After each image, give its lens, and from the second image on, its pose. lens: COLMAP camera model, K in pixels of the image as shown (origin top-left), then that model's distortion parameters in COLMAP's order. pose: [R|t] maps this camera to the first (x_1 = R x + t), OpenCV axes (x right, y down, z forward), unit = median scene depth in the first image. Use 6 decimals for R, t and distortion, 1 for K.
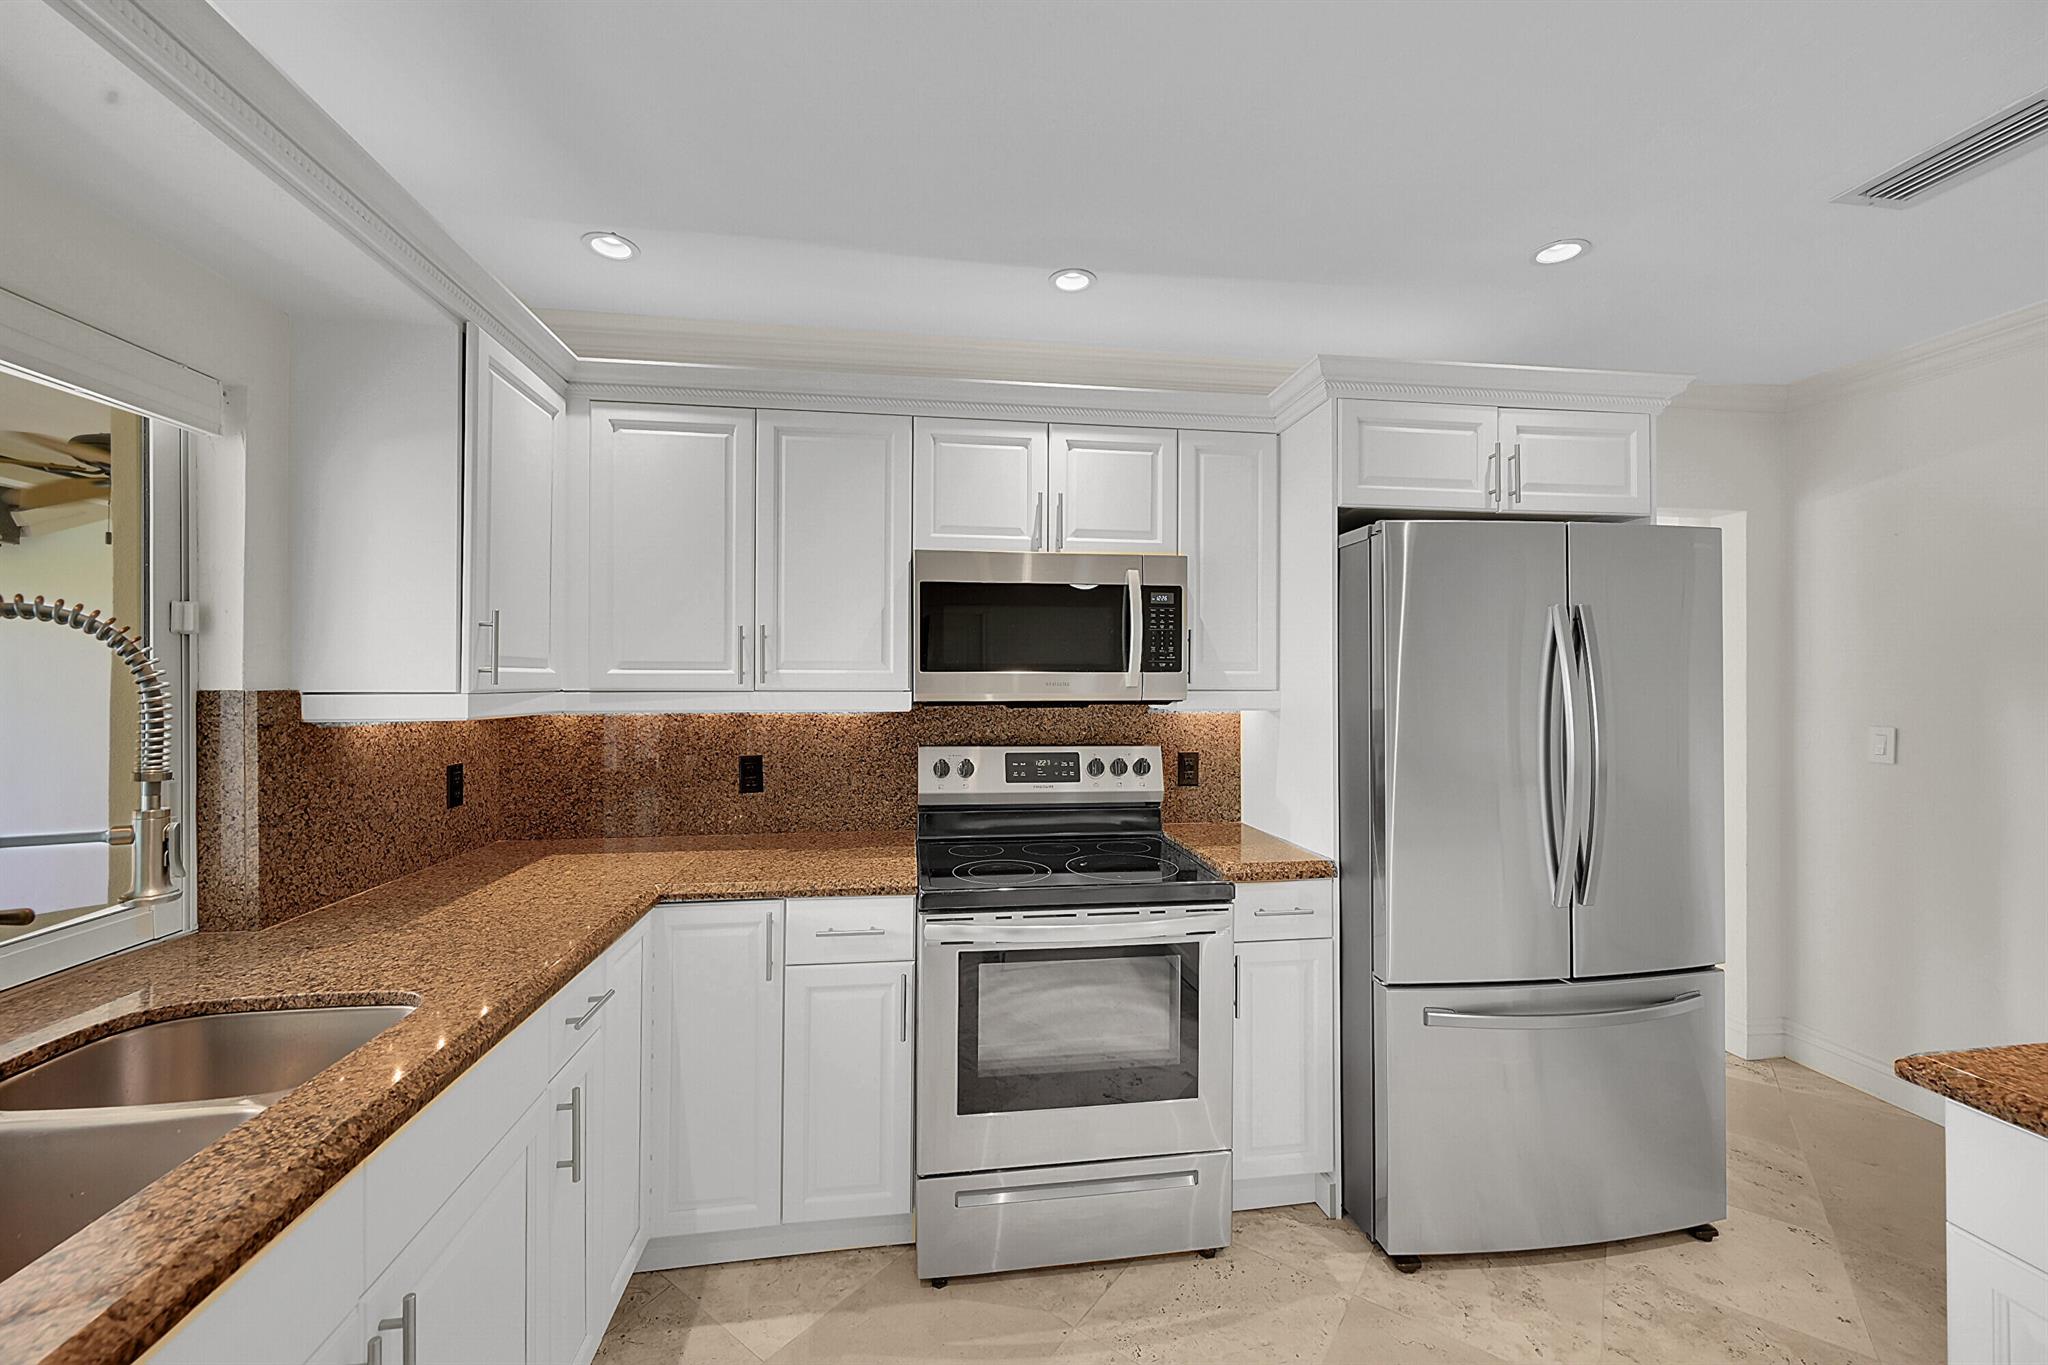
lens RADIAL K [[805.1, 0, 1030.8], [0, 805.1, 678.5], [0, 0, 1]] dist [-0.001354, 0.000003]
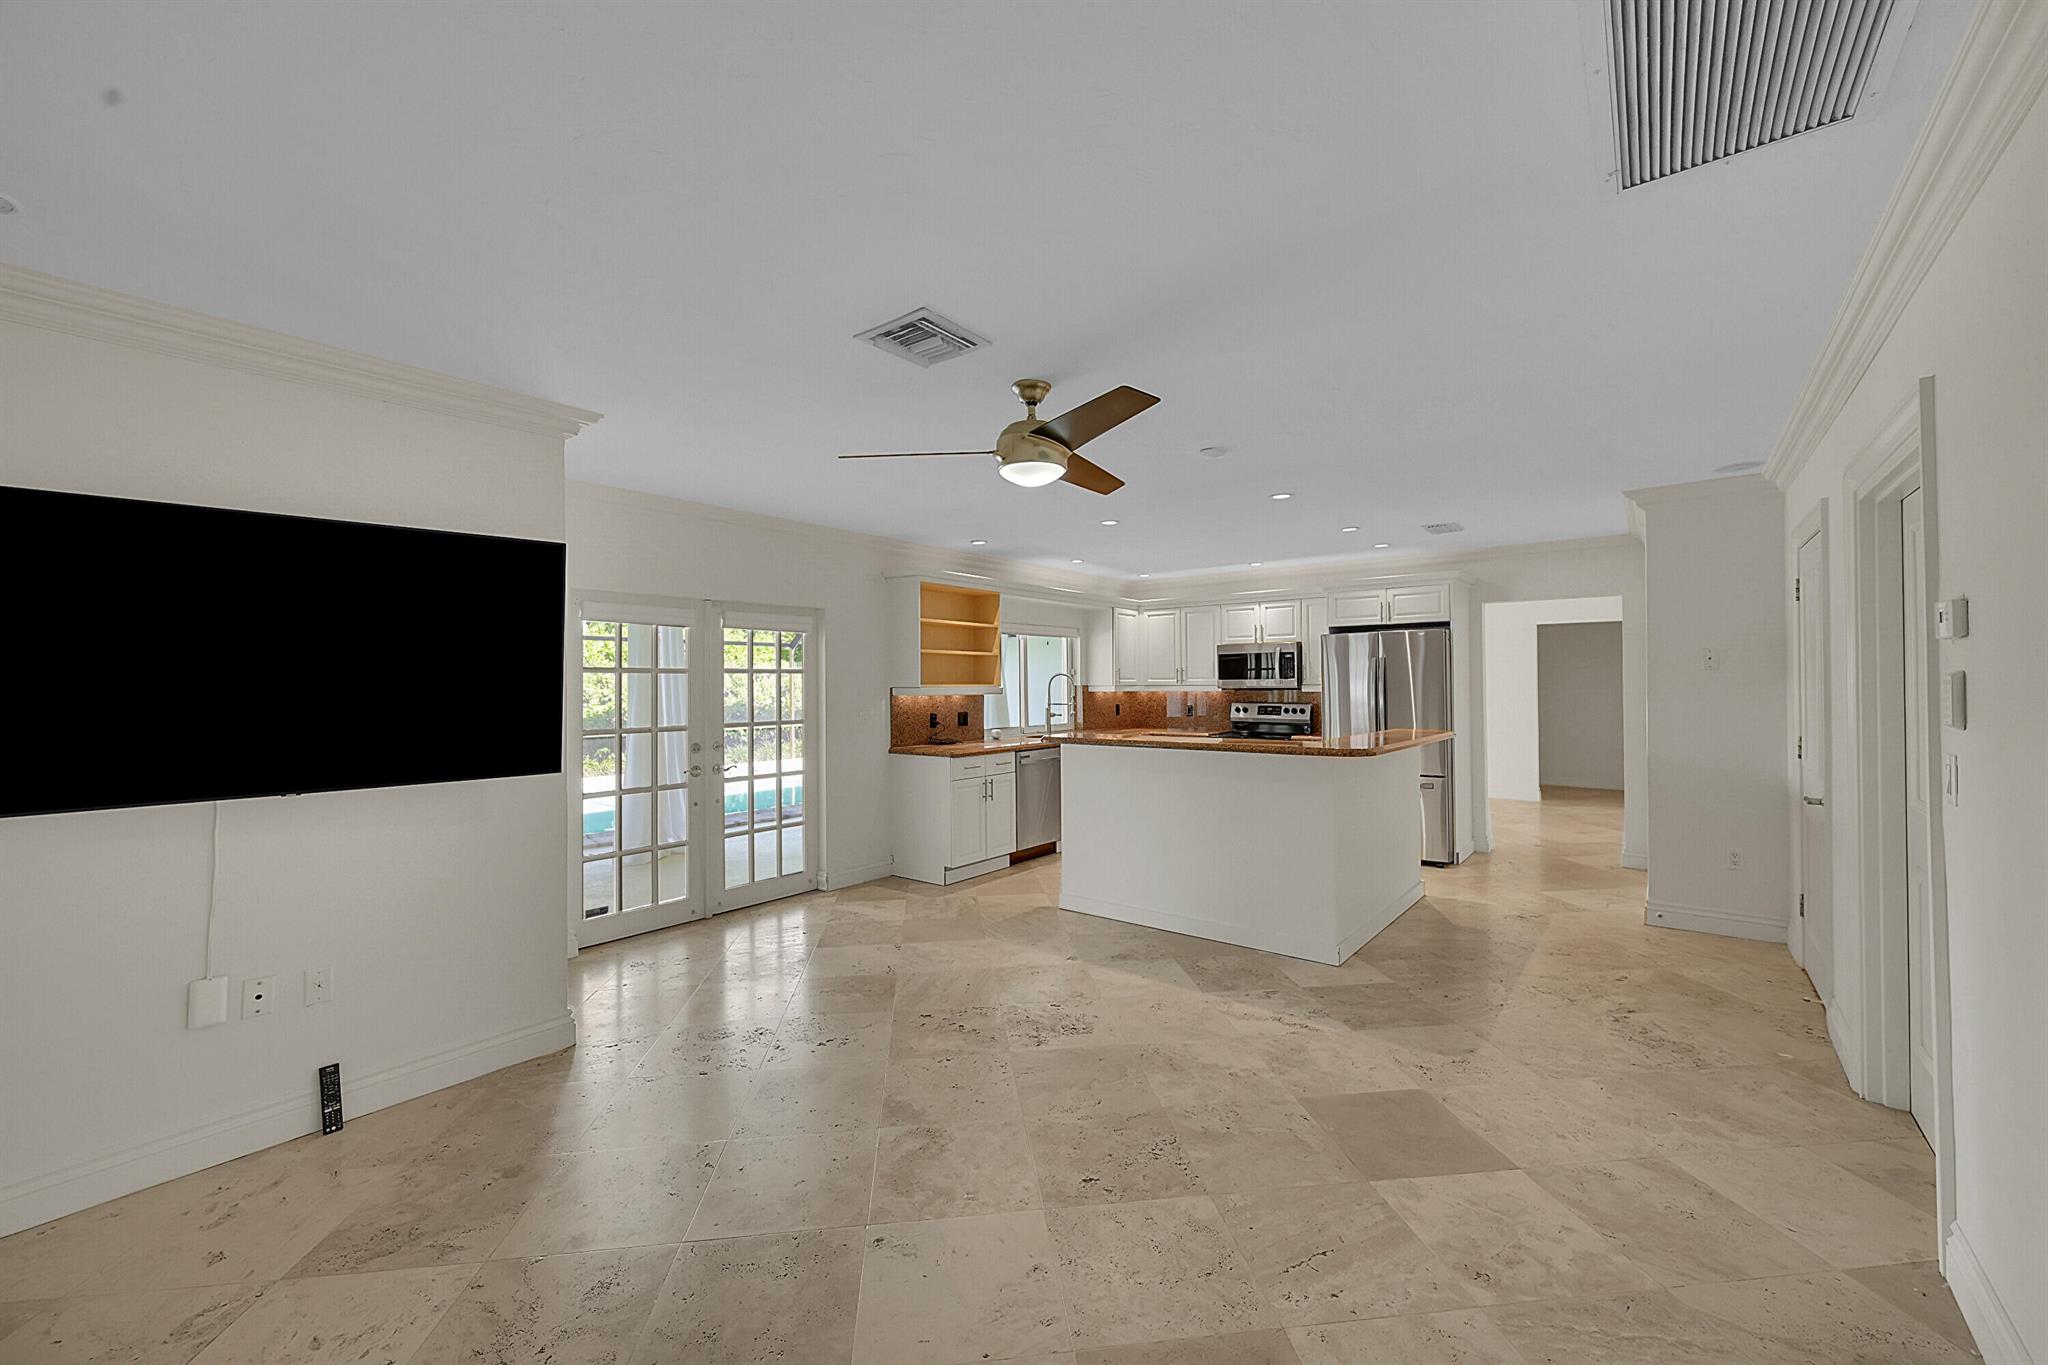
lens RADIAL K [[805.1, 0, 1030.8], [0, 805.1, 678.5], [0, 0, 1]] dist [-0.001354, 0.000003]
pose [[0.690064, -0.011034, -0.723664, 1.830548], [0.009400, 0.999936, -0.006283, 0.000721], [0.723687, -0.002466, 0.690124, -2.010695]]
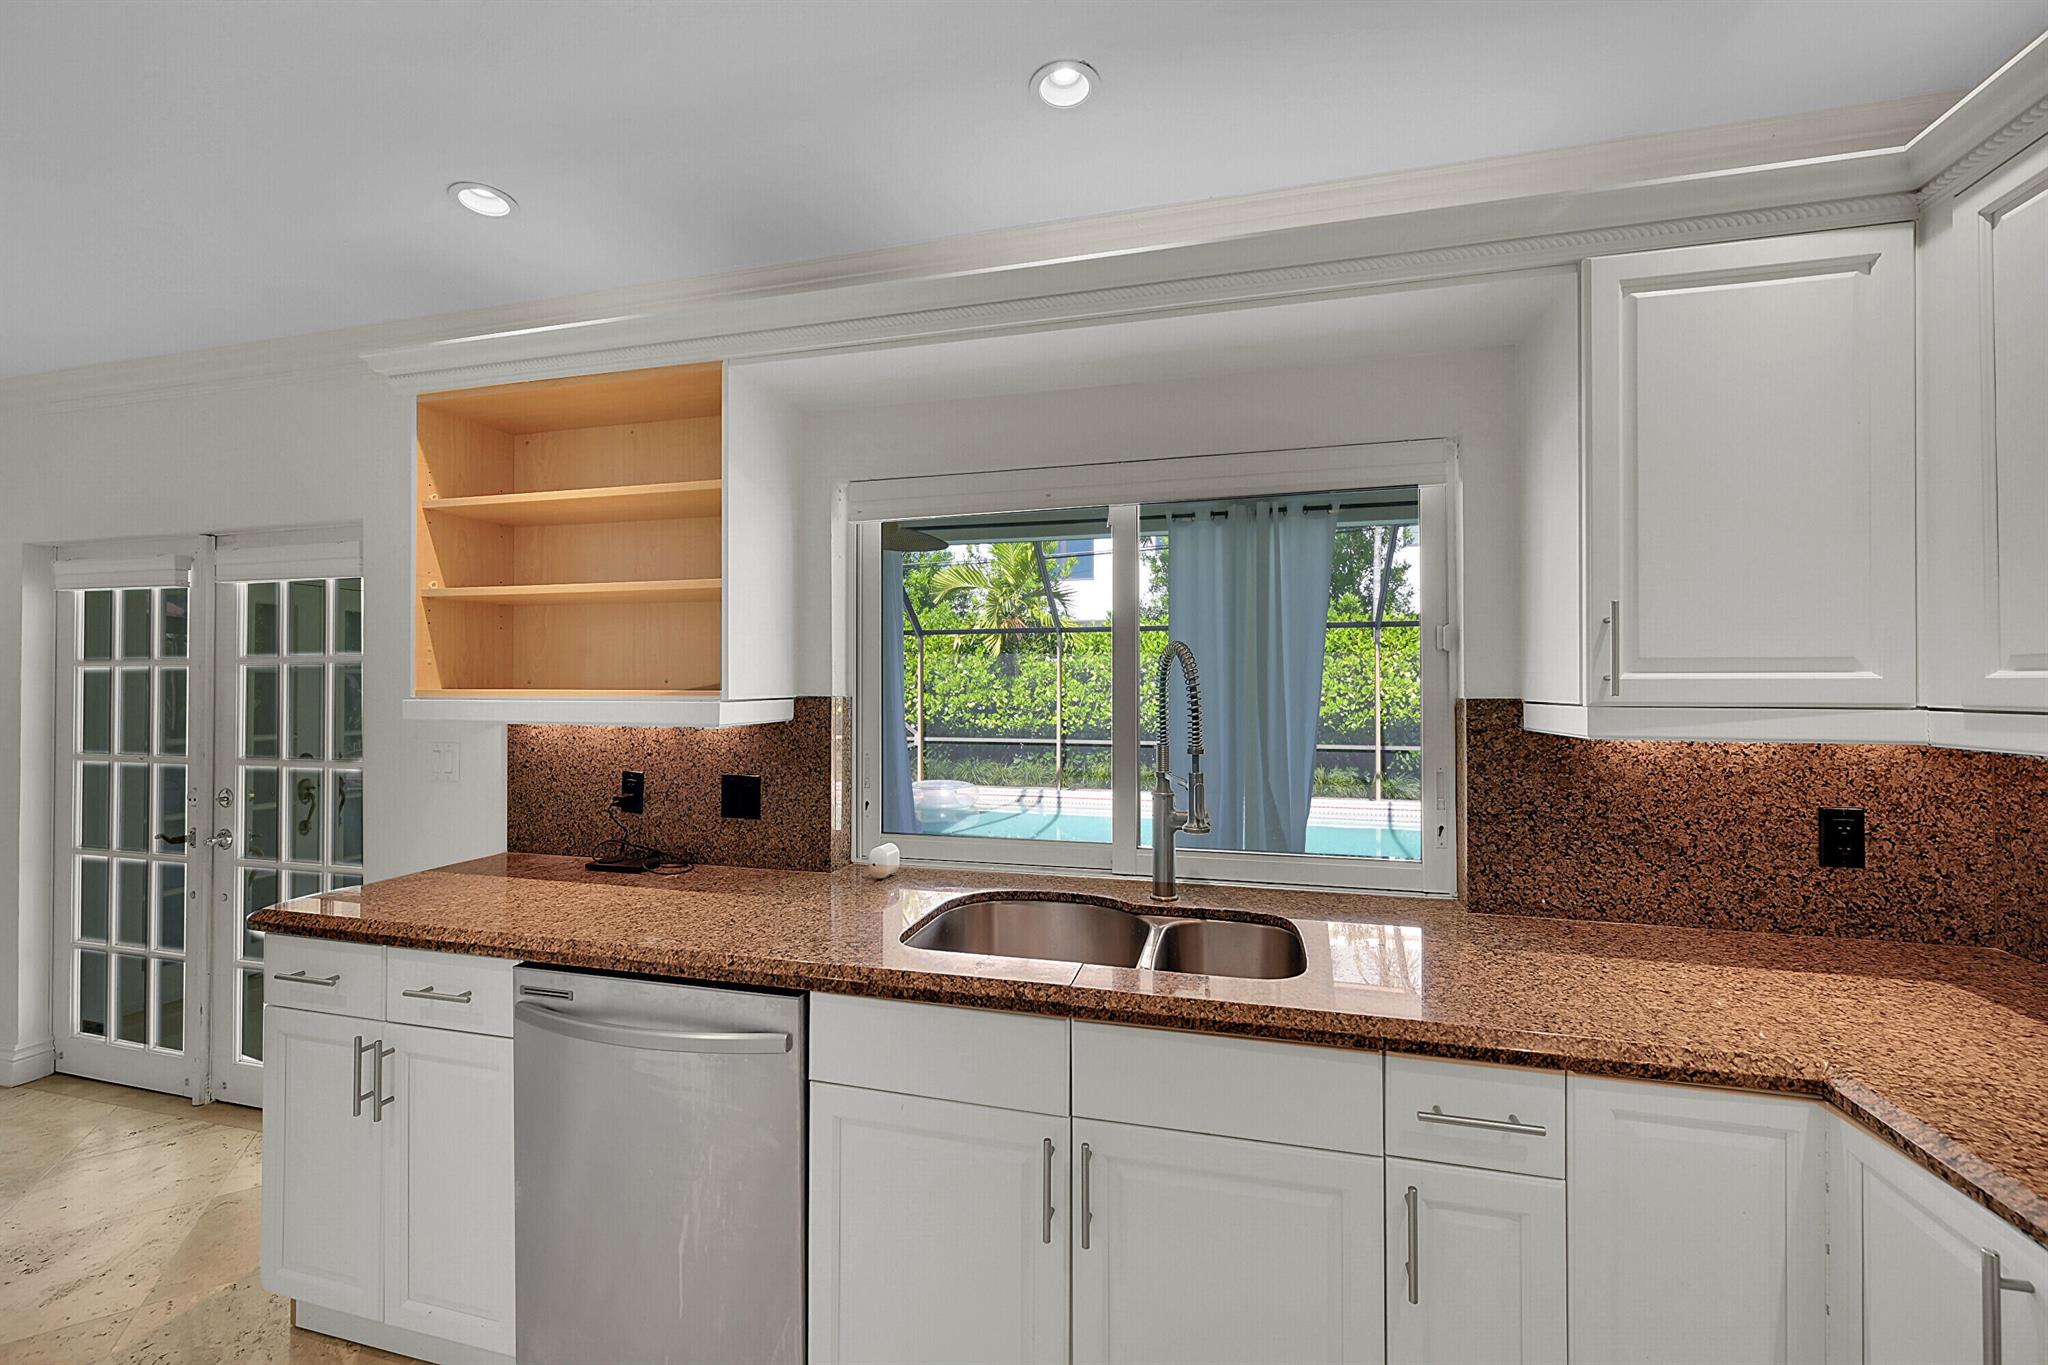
lens RADIAL K [[805.1, 0, 1030.8], [0, 805.1, 678.5], [0, 0, 1]] dist [-0.001354, 0.000003]
pose [[-0.386033, -0.009068, -0.922440, 0.219478], [0.001337, 0.999945, -0.010389, -0.001536], [0.922484, -0.005244, -0.386000, 0.605576]]
